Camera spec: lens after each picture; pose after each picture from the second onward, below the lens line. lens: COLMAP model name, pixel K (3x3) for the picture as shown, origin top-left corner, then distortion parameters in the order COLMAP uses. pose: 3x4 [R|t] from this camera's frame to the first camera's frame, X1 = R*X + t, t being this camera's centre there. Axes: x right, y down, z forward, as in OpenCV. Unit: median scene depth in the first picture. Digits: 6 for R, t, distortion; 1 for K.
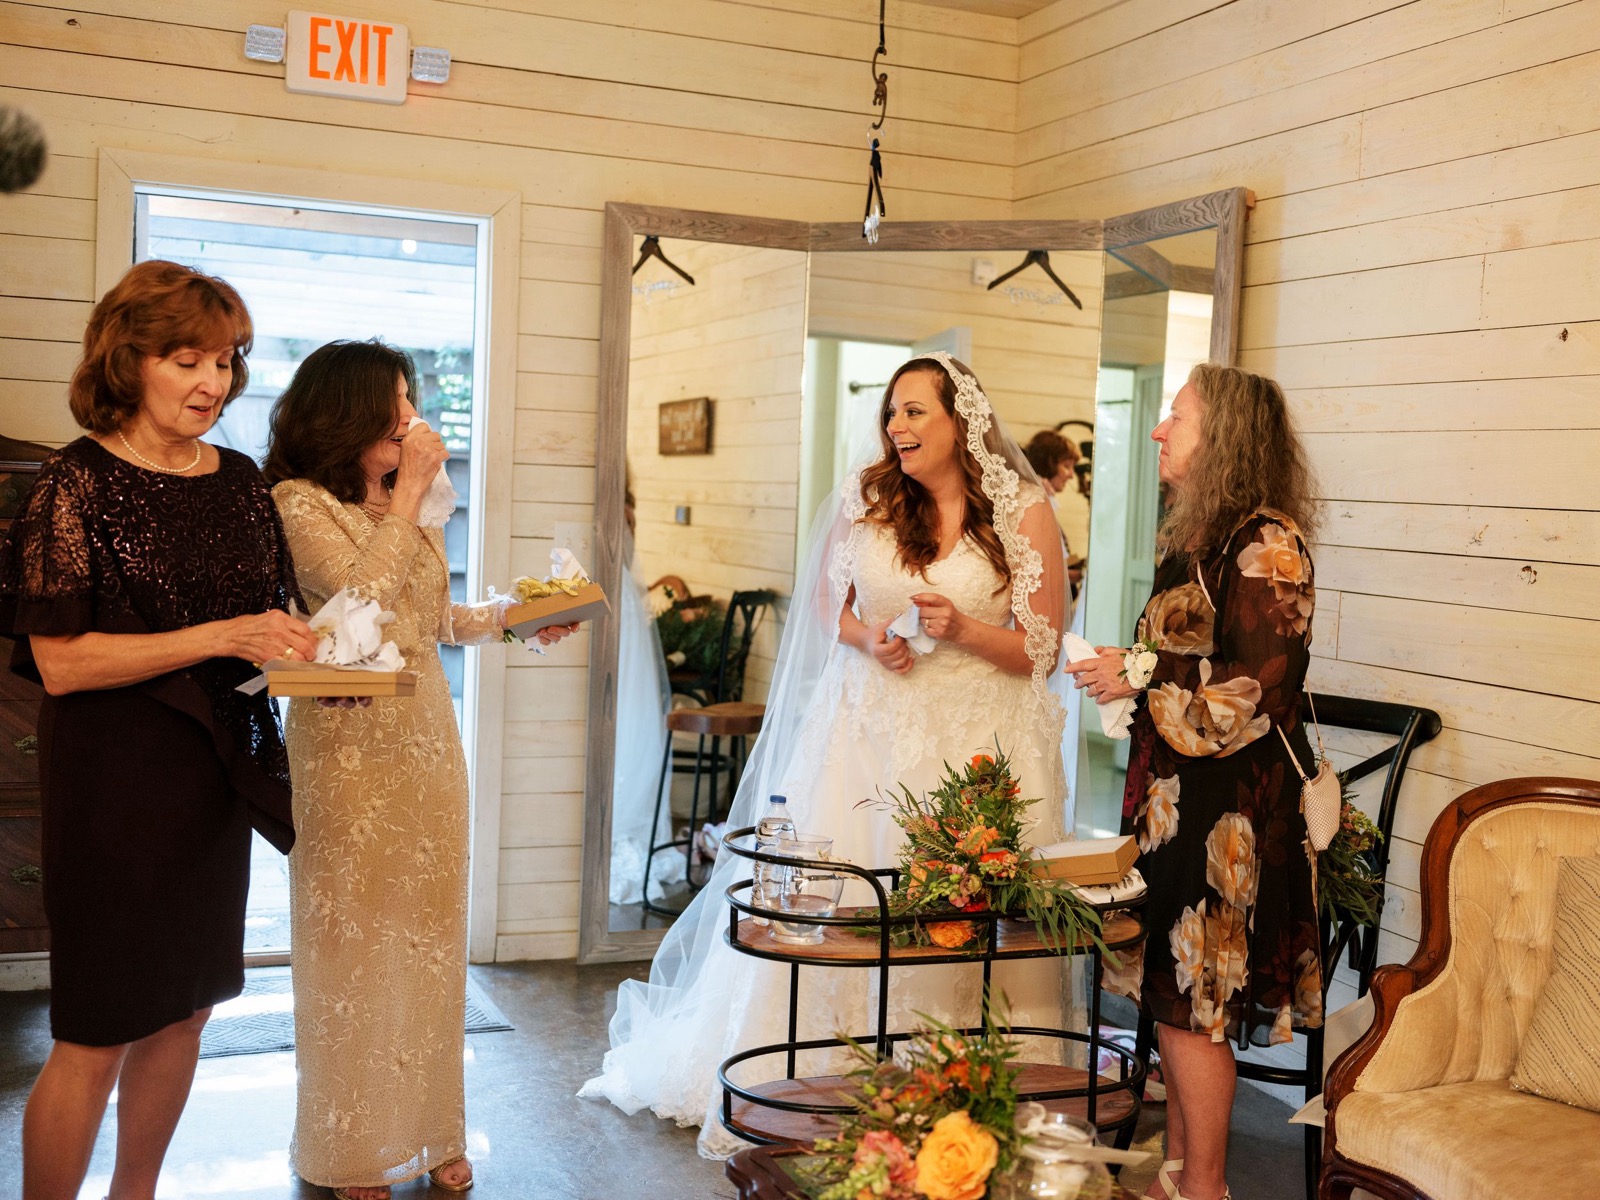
lens RADIAL K [[1851.1, 0, 800.0], [0, 1851.1, 600.0], [0, 0, 1]] dist [-0.001434, 0.005045]
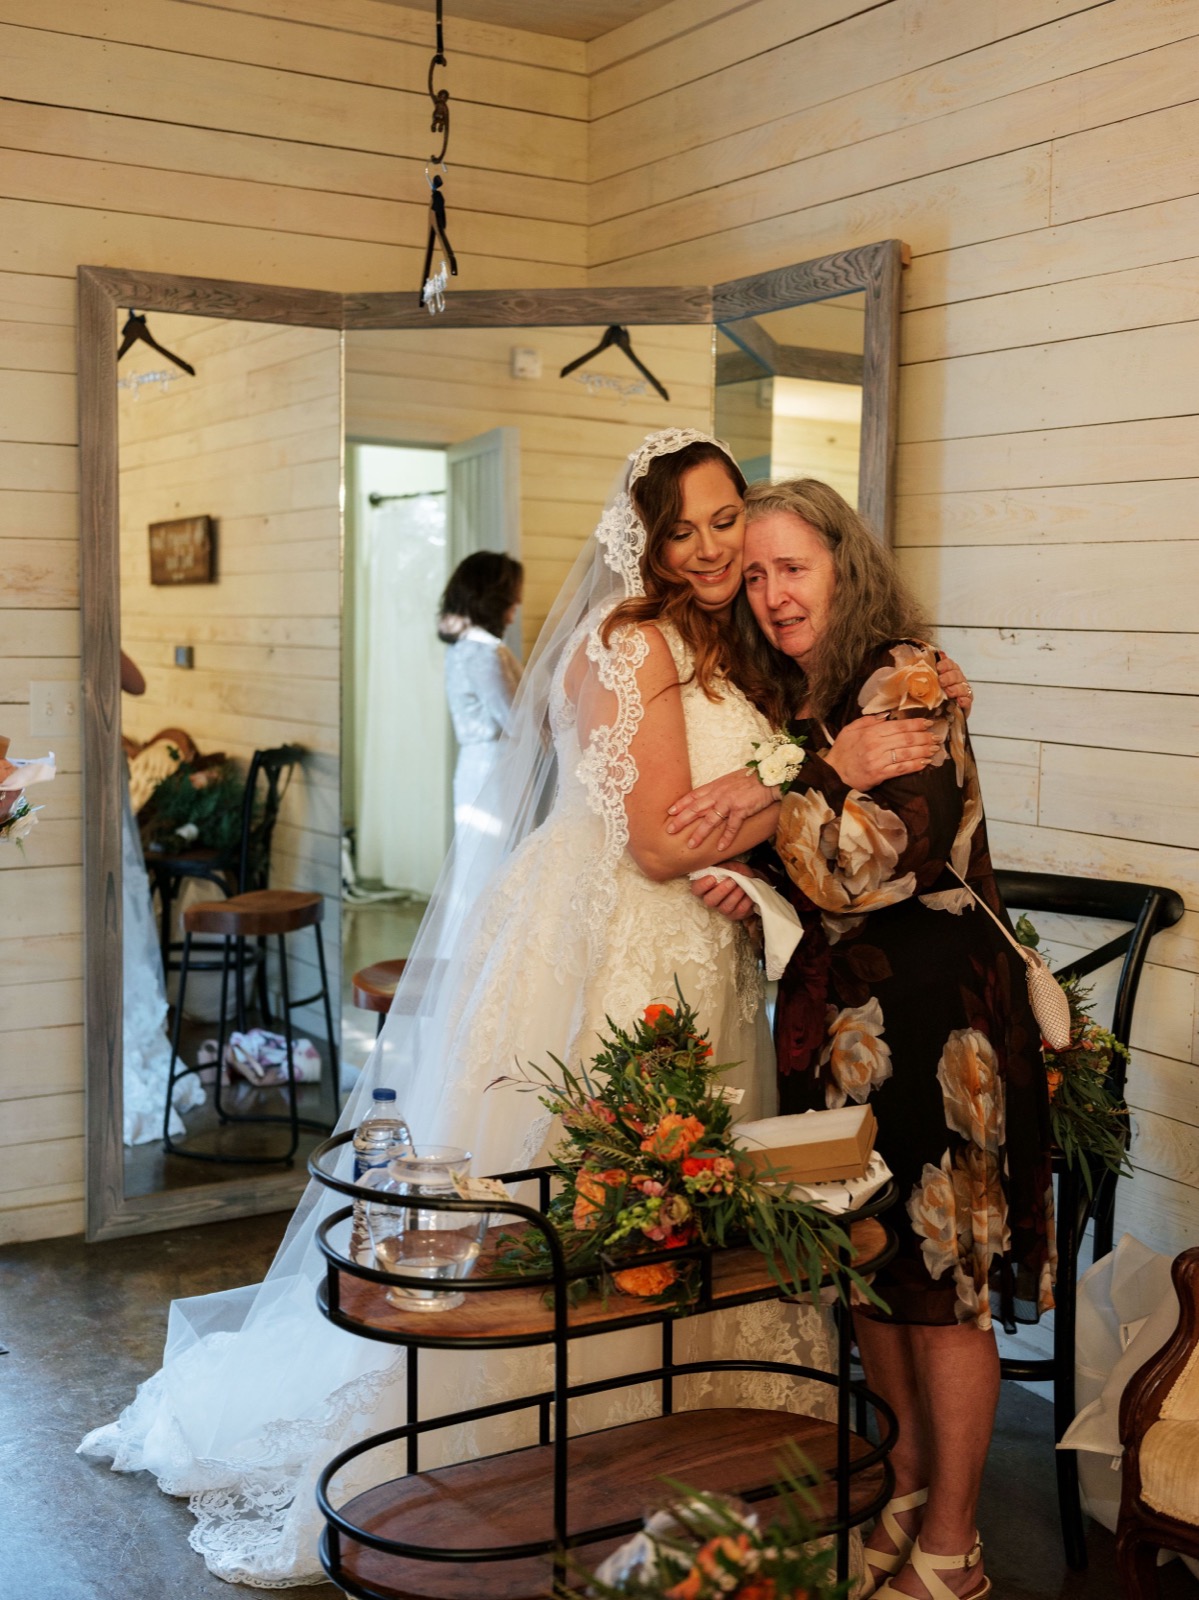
lens RADIAL K [[1920.6, 0, 594.9], [0, 1920.6, 781.3], [0, 0, 1]] dist [-0.001646, 0.001713]
pose [[0.987175, -0.042564, 0.153866, -0.029635], [0.037600, 0.998679, 0.035031, -0.024287], [-0.155153, -0.028797, 0.987471, 0.204528]]
